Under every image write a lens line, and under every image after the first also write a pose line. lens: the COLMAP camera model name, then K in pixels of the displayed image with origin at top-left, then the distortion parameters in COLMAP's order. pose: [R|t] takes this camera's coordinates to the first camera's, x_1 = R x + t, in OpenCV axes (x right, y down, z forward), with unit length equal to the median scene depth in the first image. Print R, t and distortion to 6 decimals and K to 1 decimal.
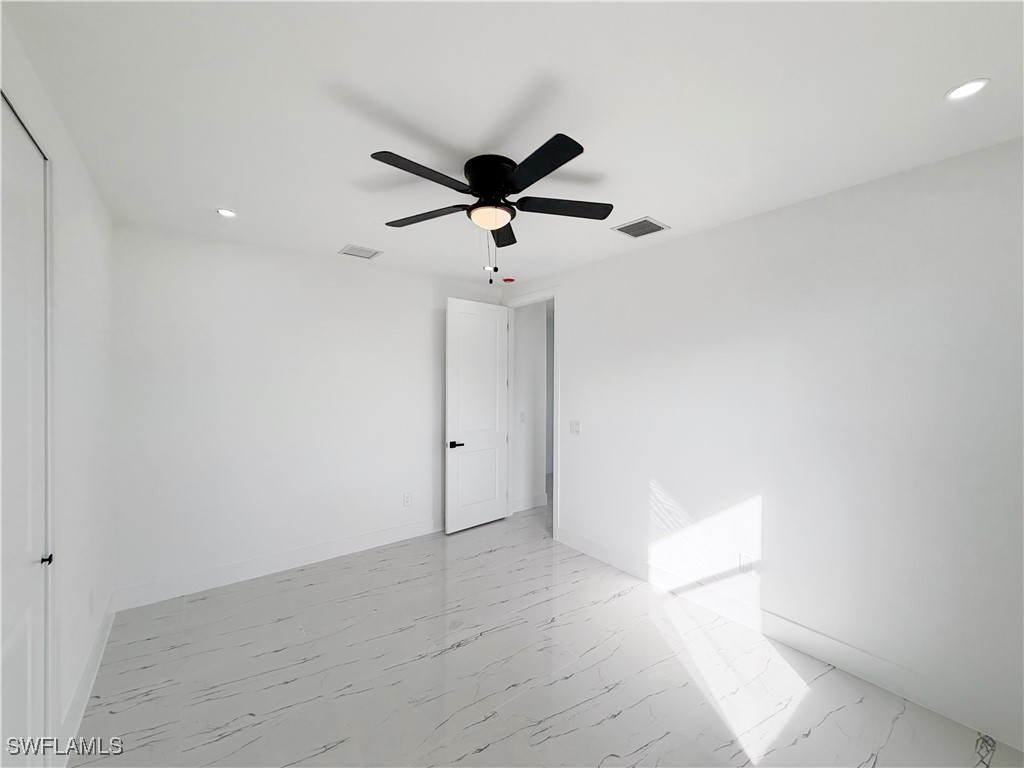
lens RADIAL K [[407.7, 0, 515.0], [0, 407.7, 380.9], [0, 0, 1]] dist [0.001812, -0.000648]
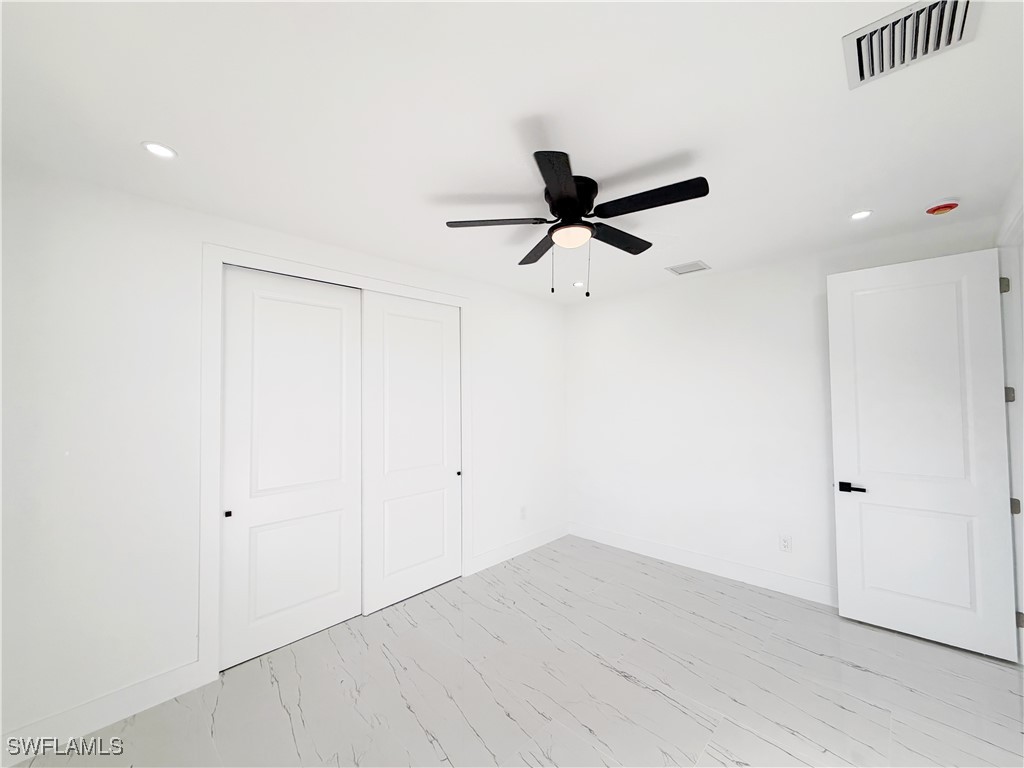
lens RADIAL K [[407.7, 0, 514.0], [0, 407.7, 381.1], [0, 0, 1]] dist [0.001812, -0.000648]
pose [[0.129174, -0.048895, -0.990416, 0.530606], [0.009463, 0.998799, -0.048074, 0.009180], [0.991577, -0.003162, 0.129482, 0.420456]]
